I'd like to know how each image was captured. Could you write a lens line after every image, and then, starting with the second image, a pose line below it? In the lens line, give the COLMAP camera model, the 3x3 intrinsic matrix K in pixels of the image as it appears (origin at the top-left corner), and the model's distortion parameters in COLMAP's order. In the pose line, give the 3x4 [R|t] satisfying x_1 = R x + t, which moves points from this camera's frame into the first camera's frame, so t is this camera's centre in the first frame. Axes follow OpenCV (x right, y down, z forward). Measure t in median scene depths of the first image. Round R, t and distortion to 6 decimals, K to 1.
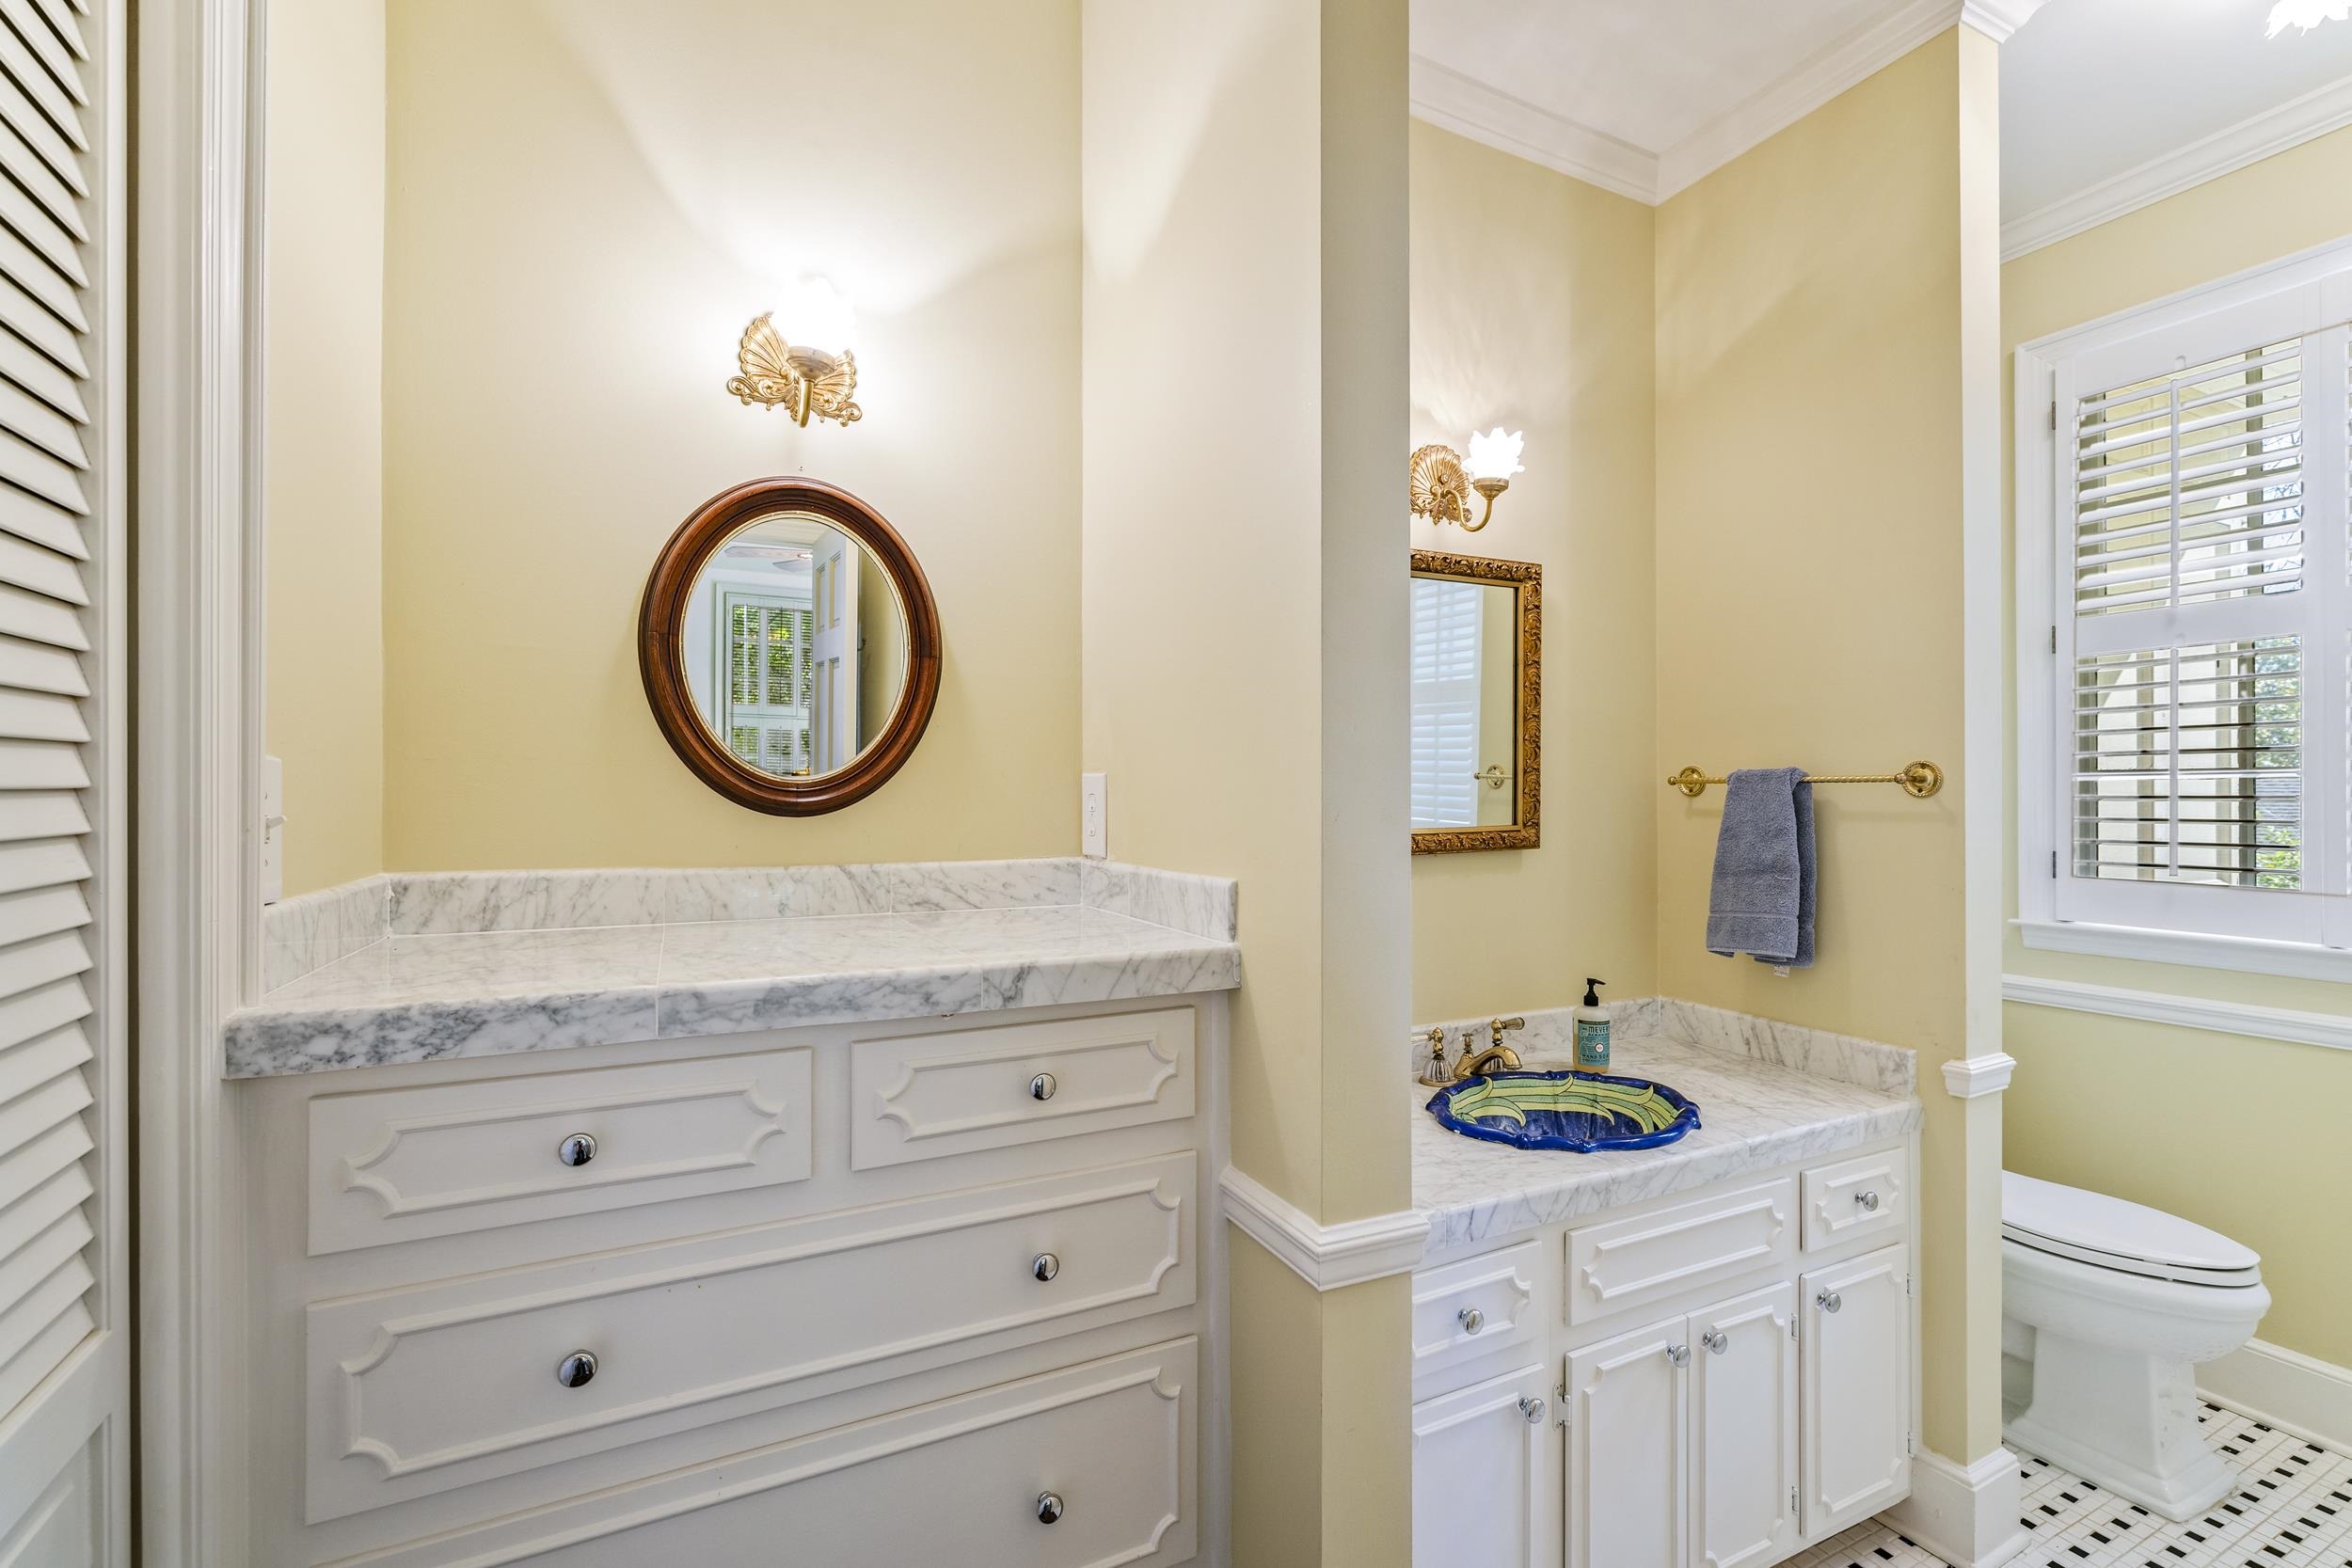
lens RADIAL K [[999.1, 0, 1182.2], [0, 999.1, 798.9], [0, 0, 1]] dist [-0.000219, 0.000381]
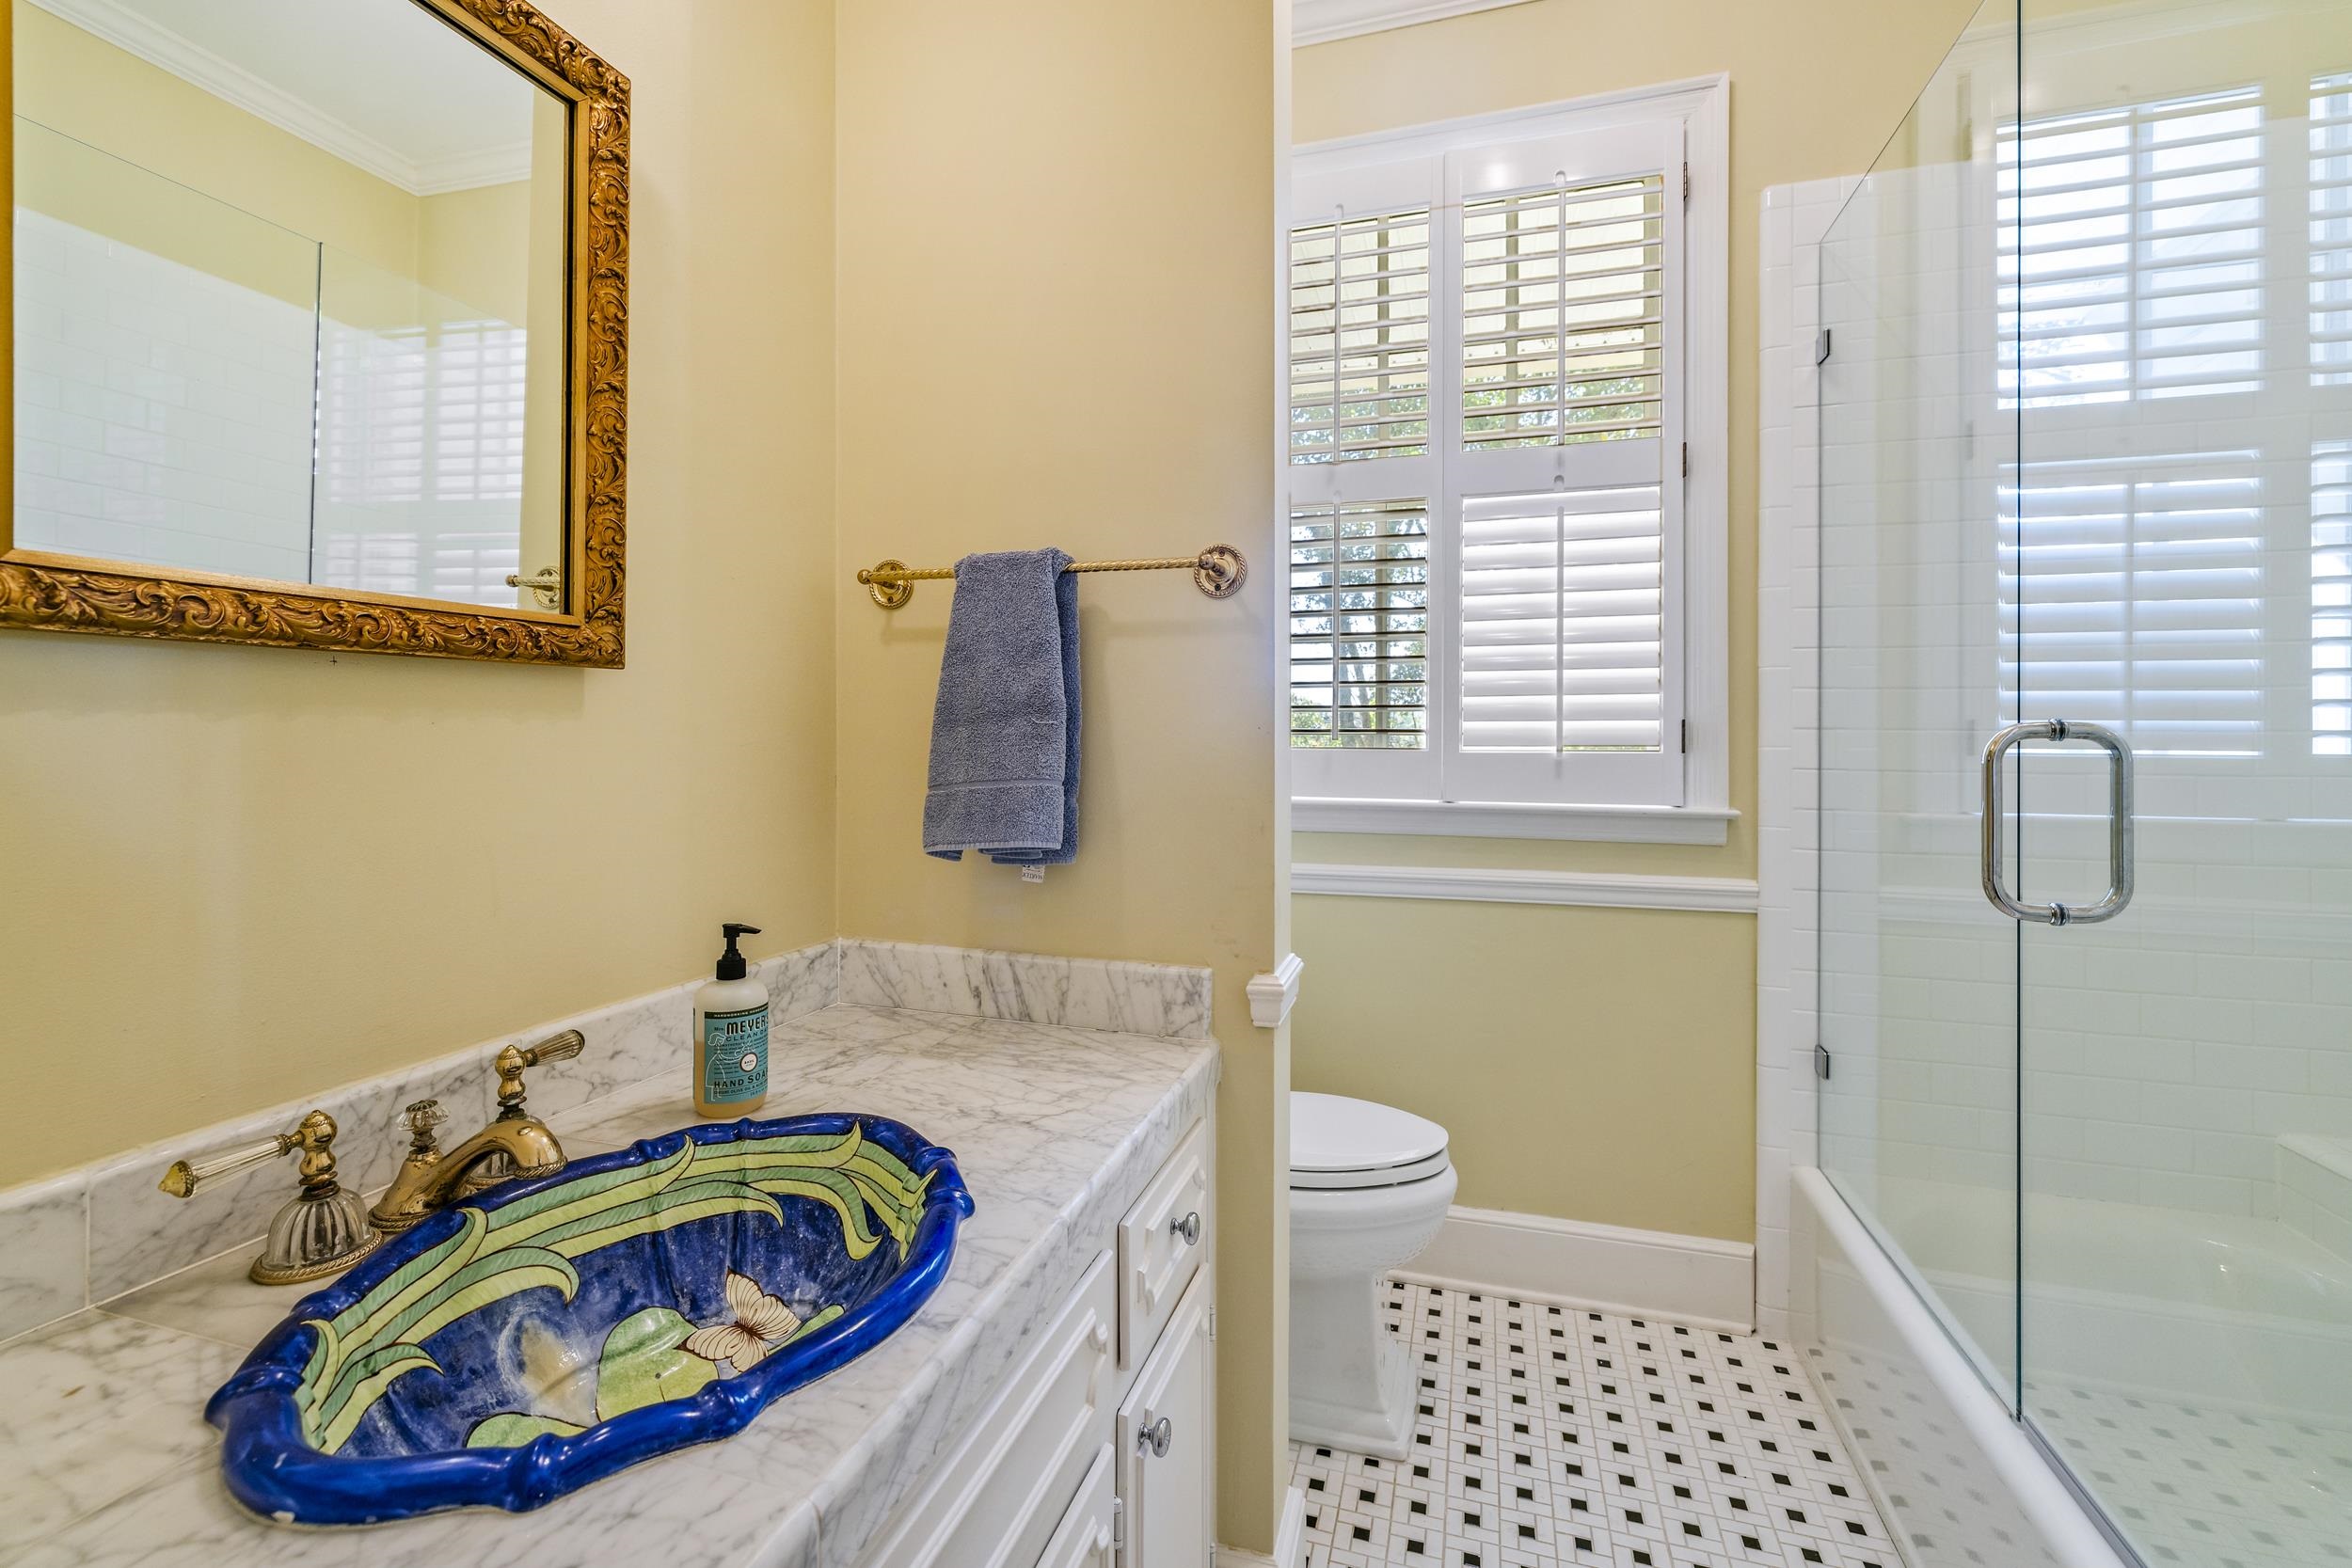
lens RADIAL K [[999.1, 0, 1163.5], [0, 999.1, 746.3], [0, 0, 1]] dist [-0.000219, 0.000381]
pose [[0.683746, 0.001690, 0.729718, 0.199726], [-0.005287, 0.999983, 0.002638, 0.091906], [-0.729701, -0.005662, 0.683743, 0.520561]]
